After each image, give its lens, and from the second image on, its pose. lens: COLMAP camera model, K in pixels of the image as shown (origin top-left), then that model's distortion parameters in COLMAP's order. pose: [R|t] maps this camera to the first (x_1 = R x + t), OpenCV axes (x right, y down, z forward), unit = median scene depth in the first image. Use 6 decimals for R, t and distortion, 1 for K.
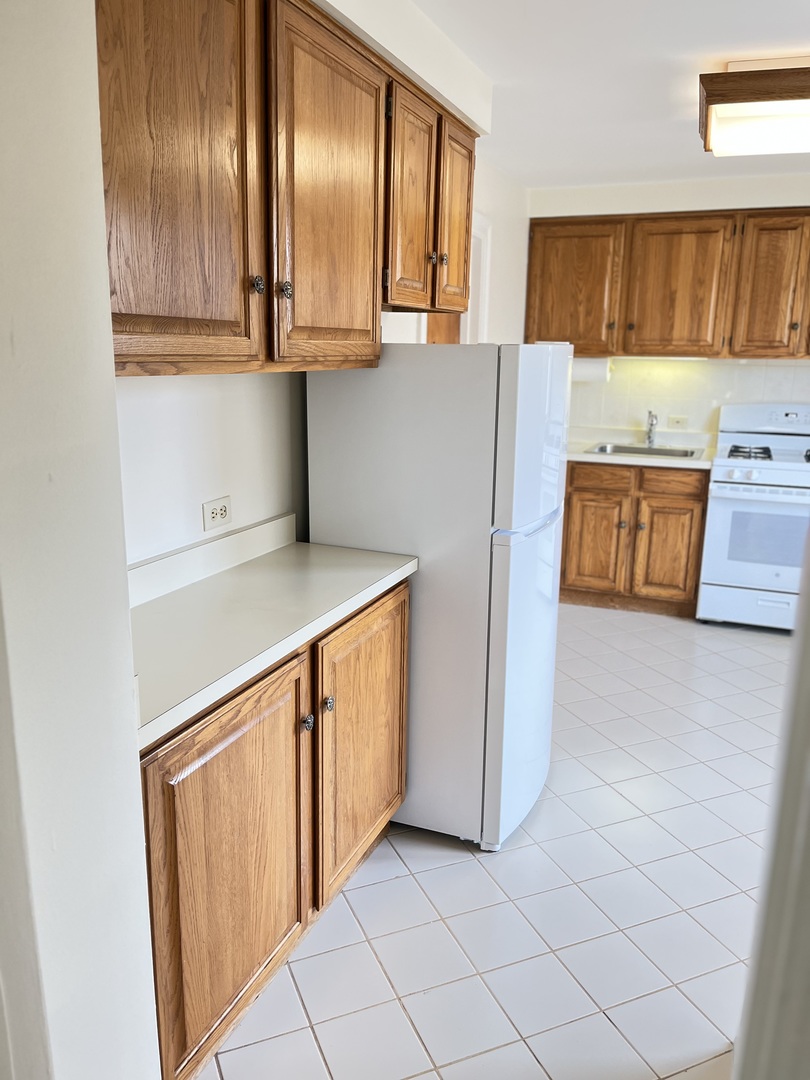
lens RADIAL K [[834.5, 0, 402.8], [0, 834.5, 542.8], [0, 0, 1]] dist [0.013301, -0.006198]
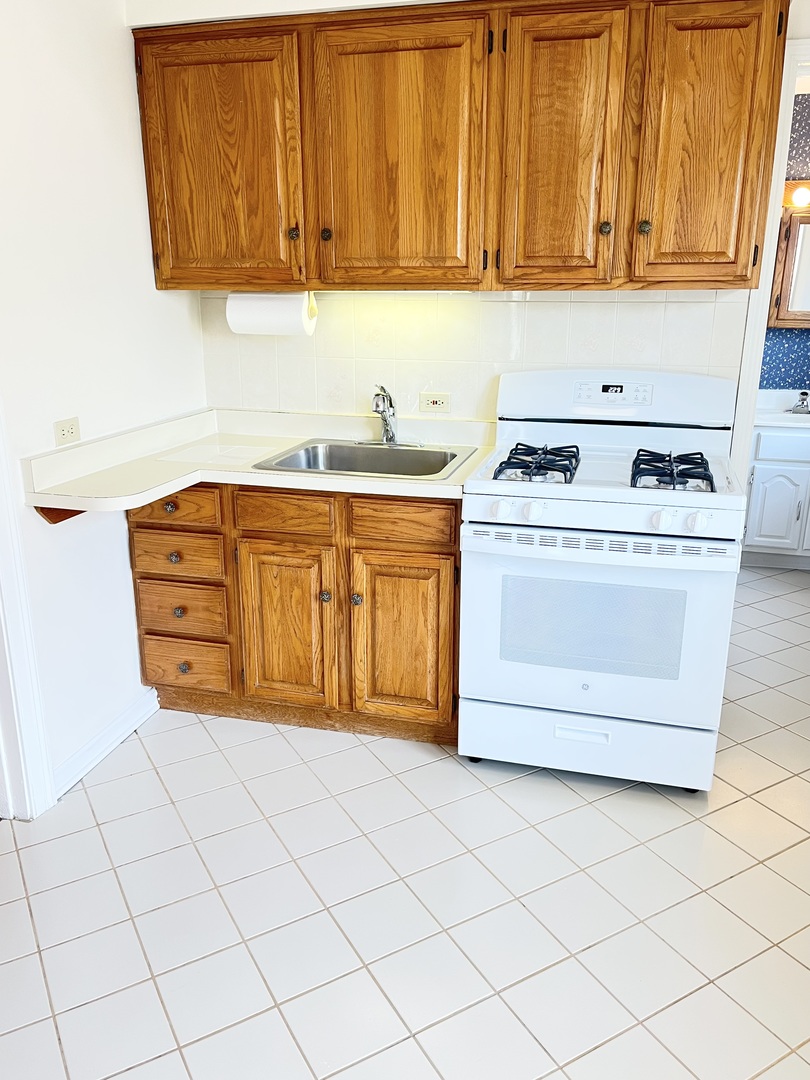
lens RADIAL K [[834.5, 0, 411.7], [0, 834.5, 540.1], [0, 0, 1]] dist [0.013301, -0.006198]
pose [[0.992877, -0.049026, 0.108589, 0.264029], [0.041677, 0.996750, 0.068941, -0.096010], [-0.111616, -0.063924, 0.991693, 0.445504]]
